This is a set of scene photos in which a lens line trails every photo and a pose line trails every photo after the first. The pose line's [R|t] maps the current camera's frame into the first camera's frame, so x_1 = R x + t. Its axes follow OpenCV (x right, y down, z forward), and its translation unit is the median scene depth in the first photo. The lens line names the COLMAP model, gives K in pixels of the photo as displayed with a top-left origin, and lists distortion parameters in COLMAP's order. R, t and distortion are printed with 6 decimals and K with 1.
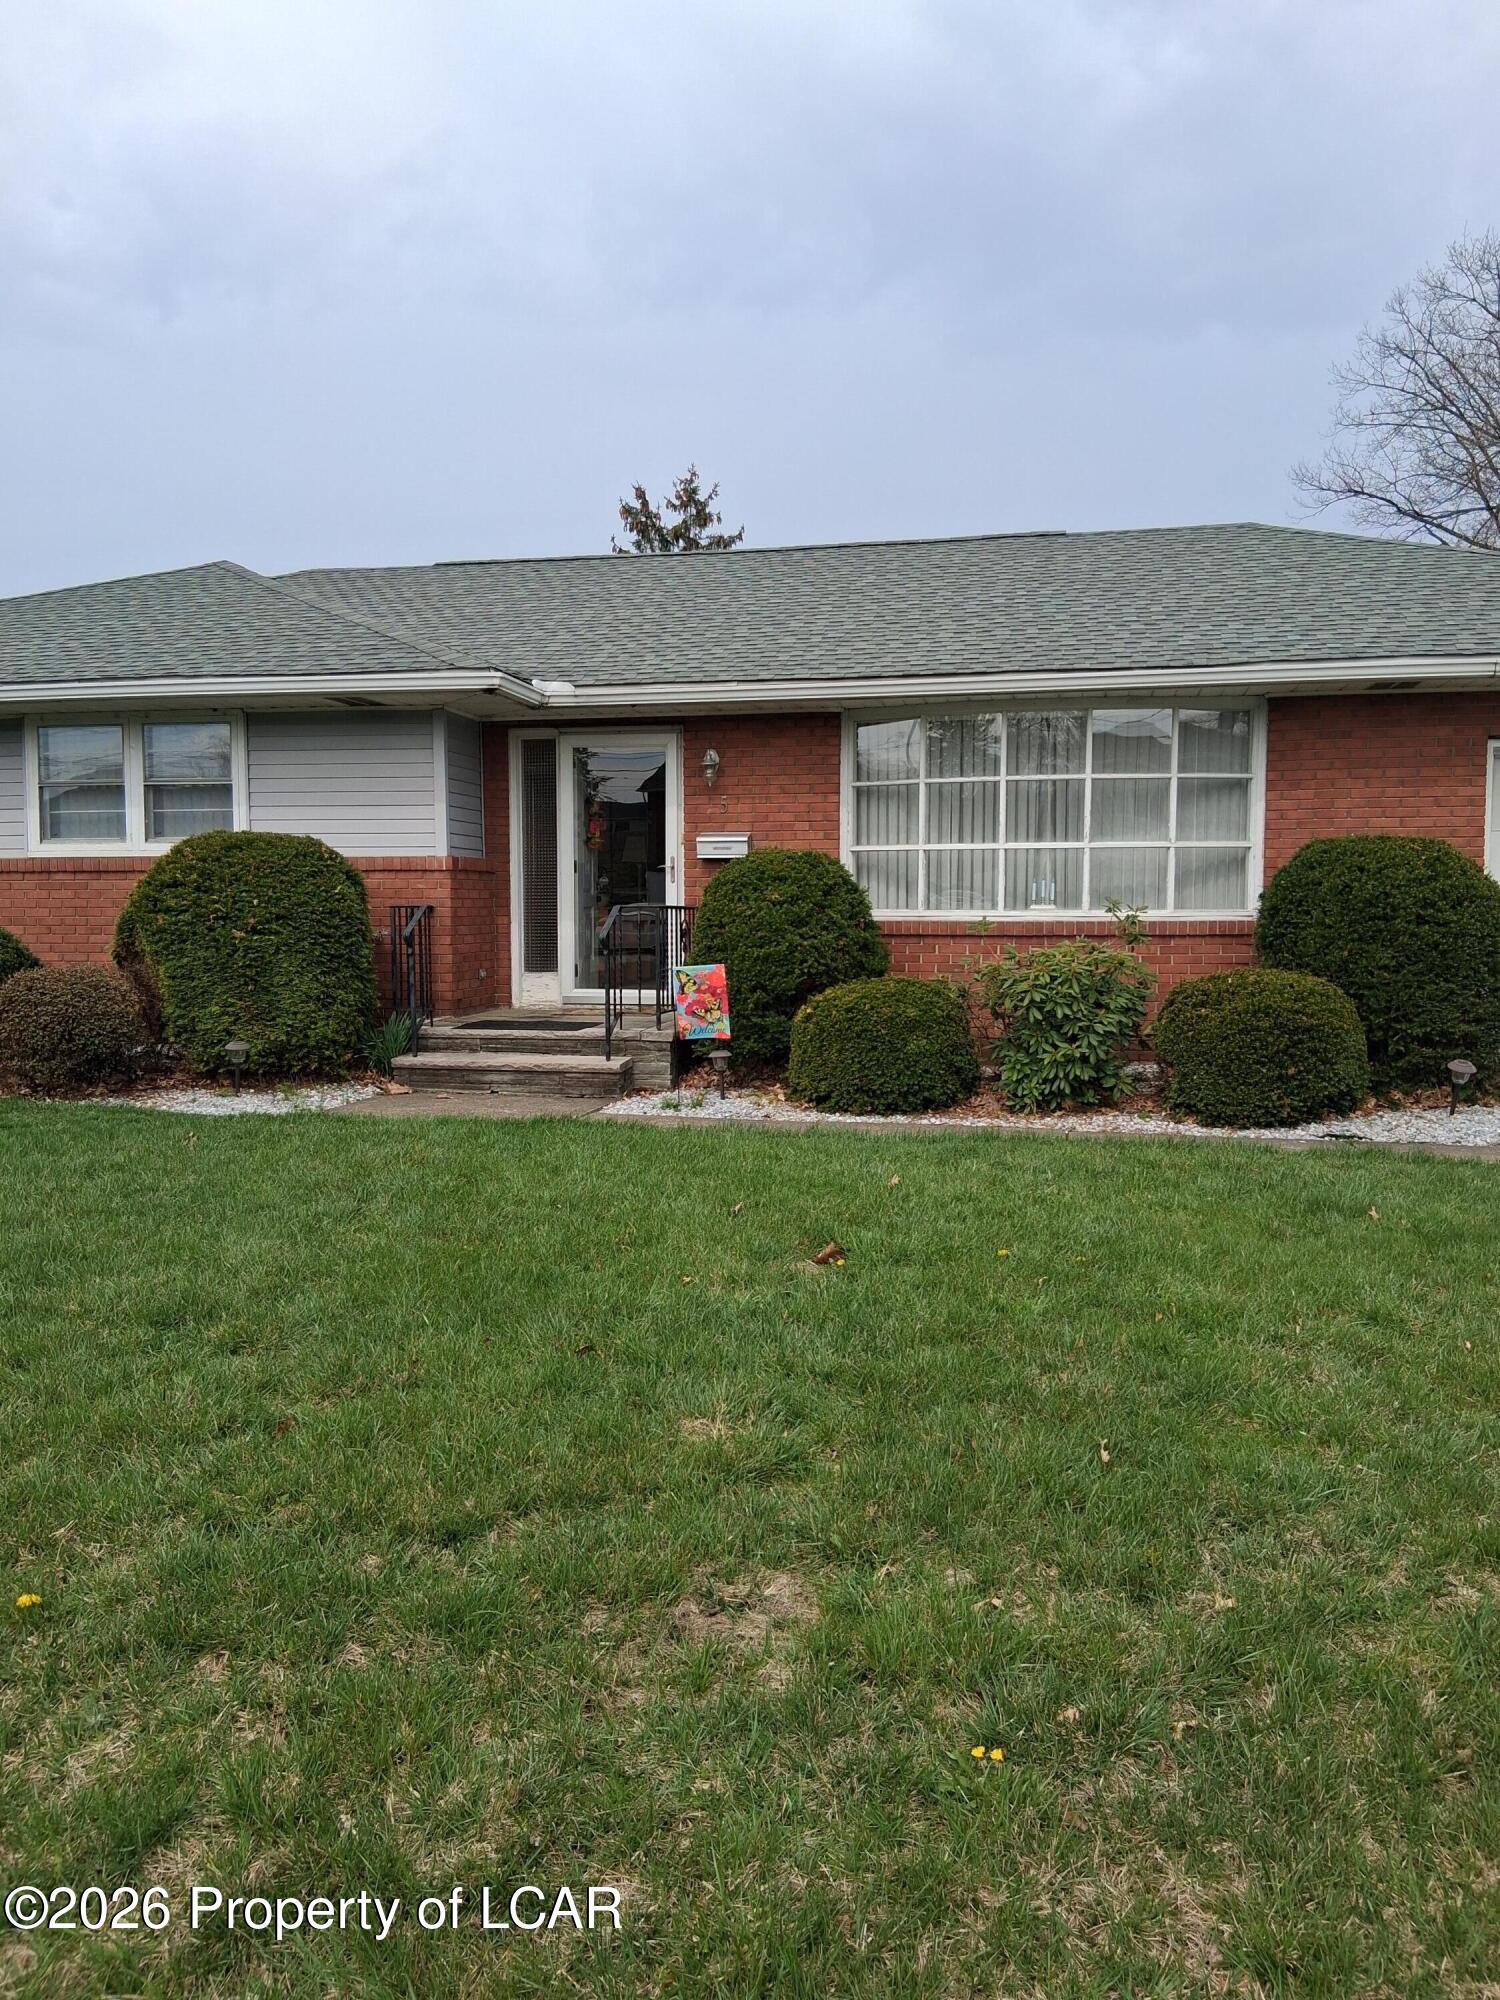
lens RADIAL K [[1500.4, 0, 756.2], [0, 1500.4, 993.7], [0, 0, 1]] dist [0.135925, -0.255433]
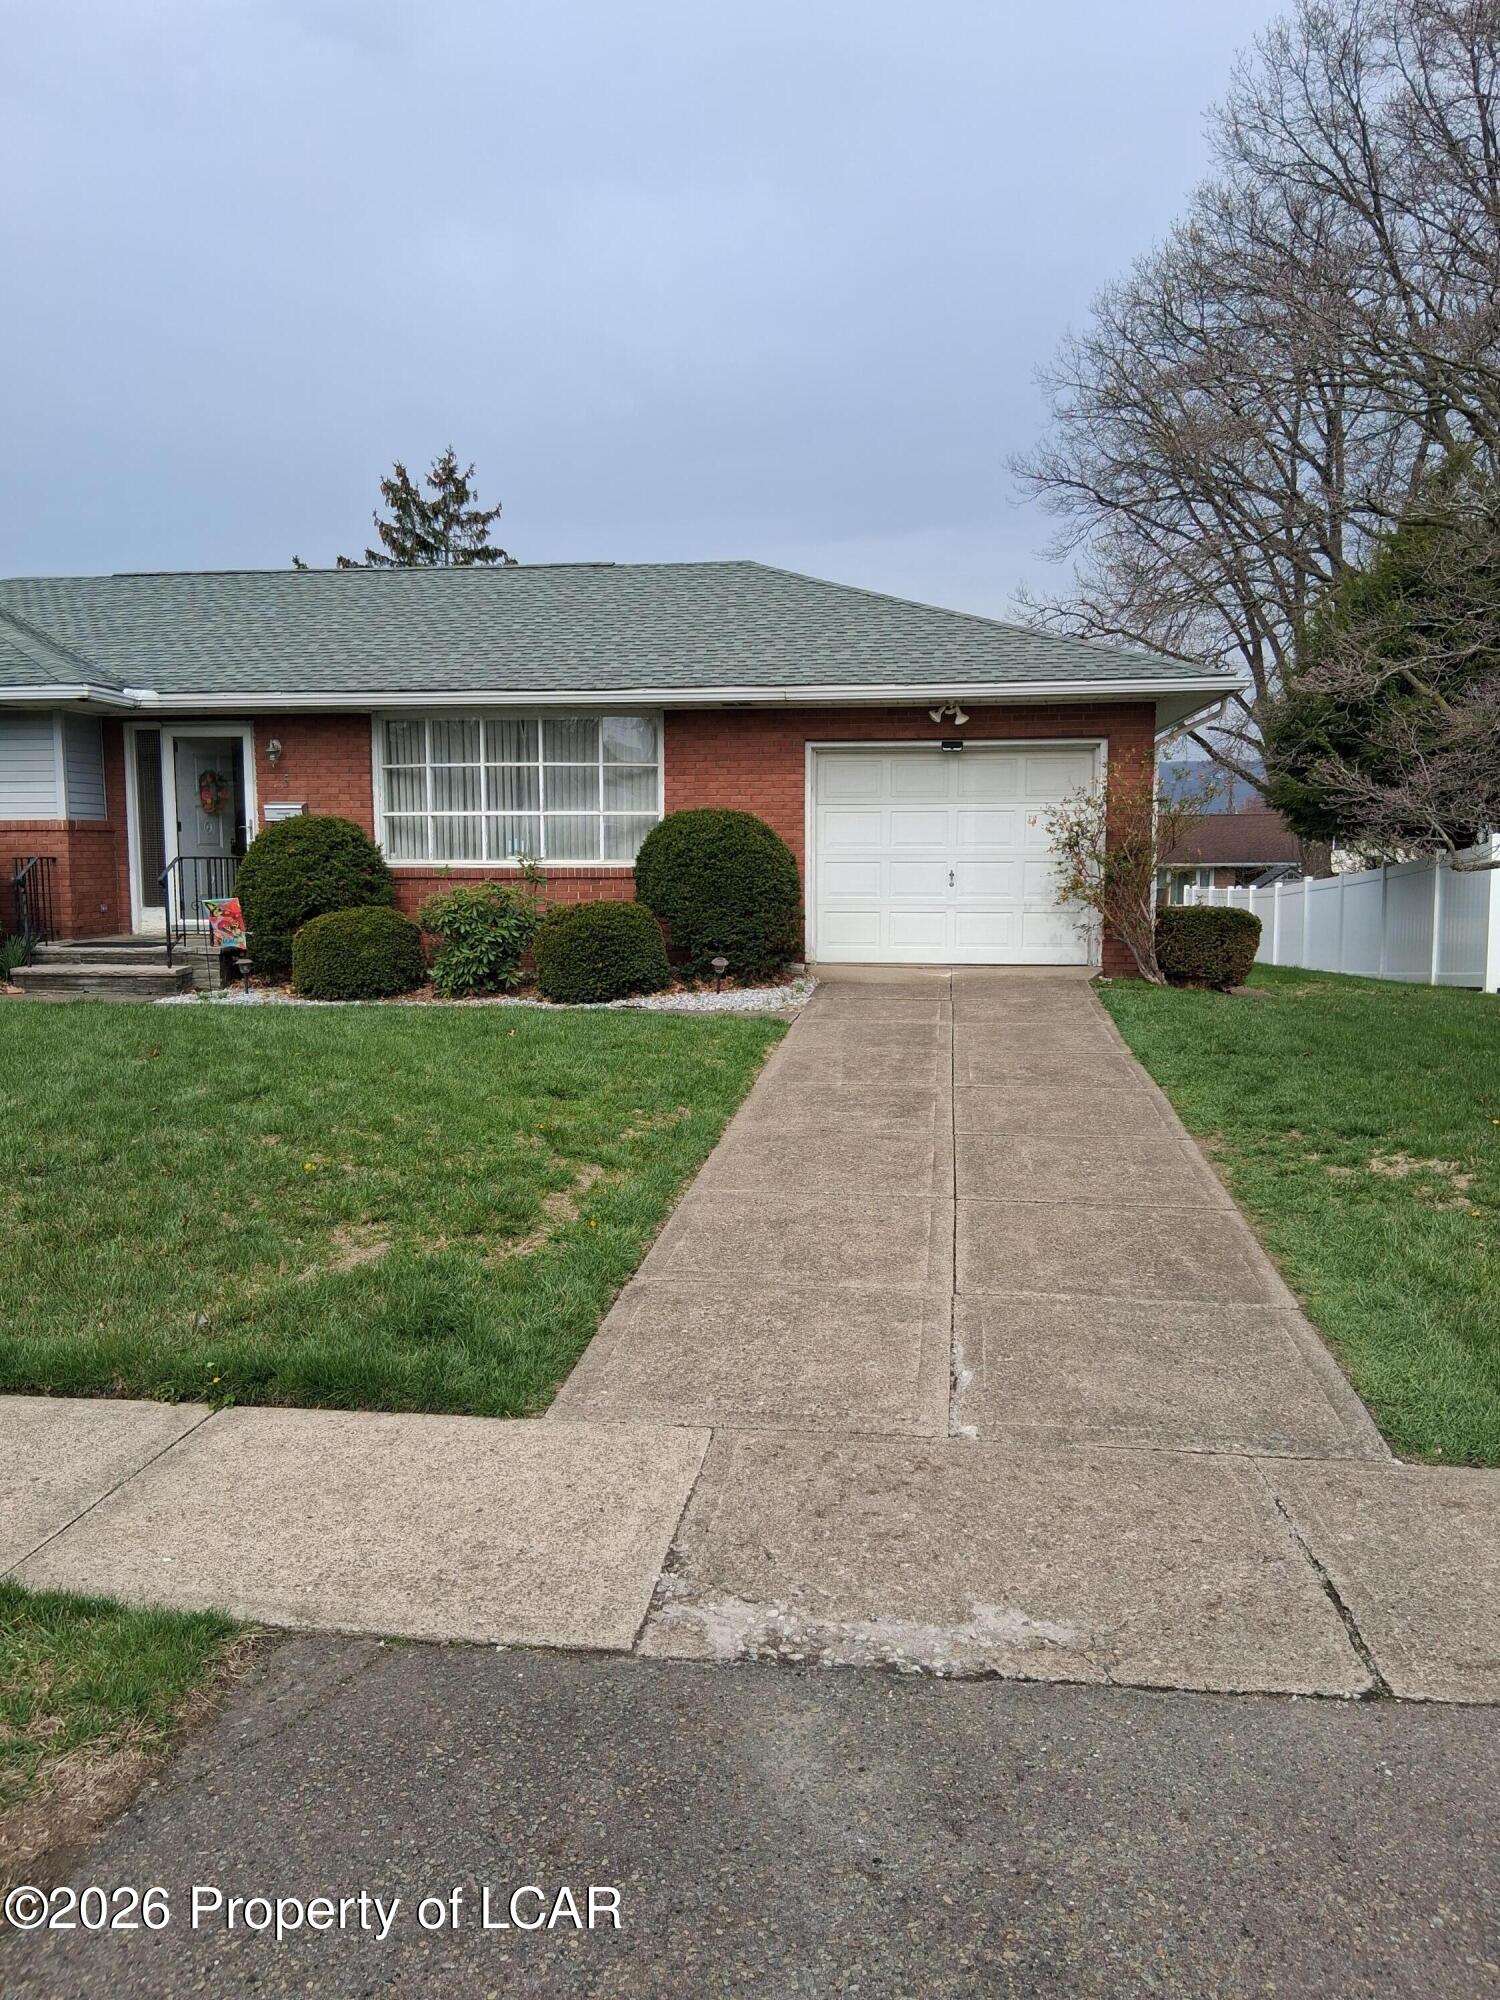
lens RADIAL K [[1500.4, 0, 756.2], [0, 1500.4, 993.7], [0, 0, 1]] dist [0.135925, -0.255433]
pose [[0.996430, -0.012027, 0.083563, 0.297432], [0.009137, 0.999350, 0.034885, 0.021828], [-0.083928, -0.033996, 0.995892, -0.413968]]
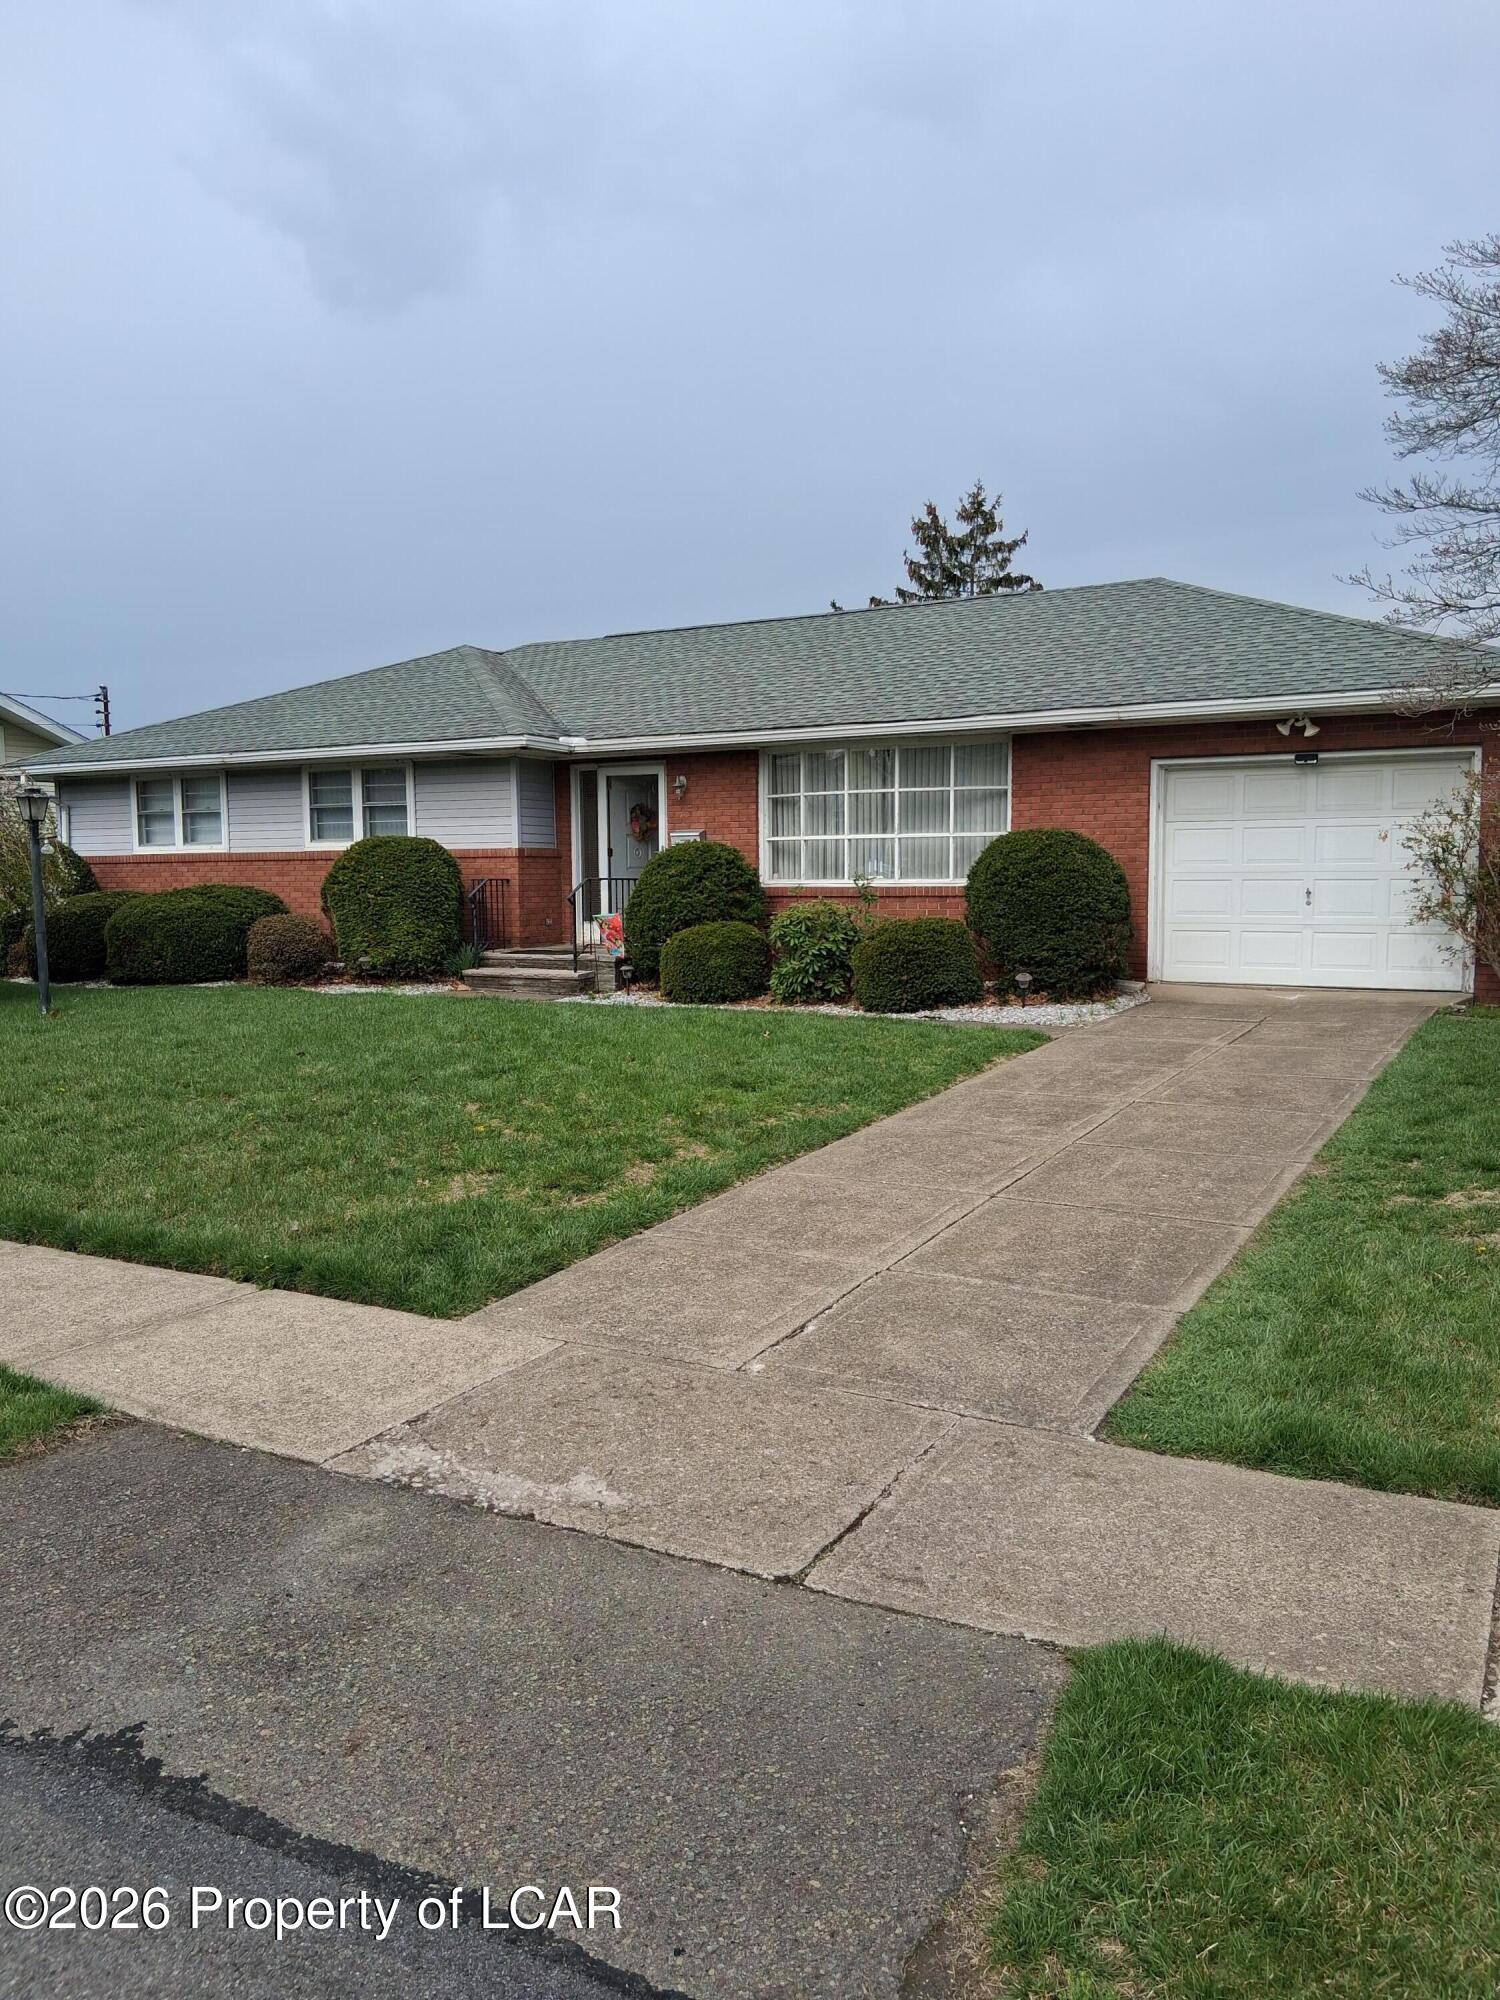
lens RADIAL K [[1500.4, 0, 756.2], [0, 1500.4, 993.7], [0, 0, 1]] dist [0.135925, -0.255433]
pose [[0.953972, 0.016435, -0.299444, 0.534195], [-0.010130, 0.999693, 0.022594, 0.025827], [0.299723, -0.018521, 0.953846, -0.469005]]
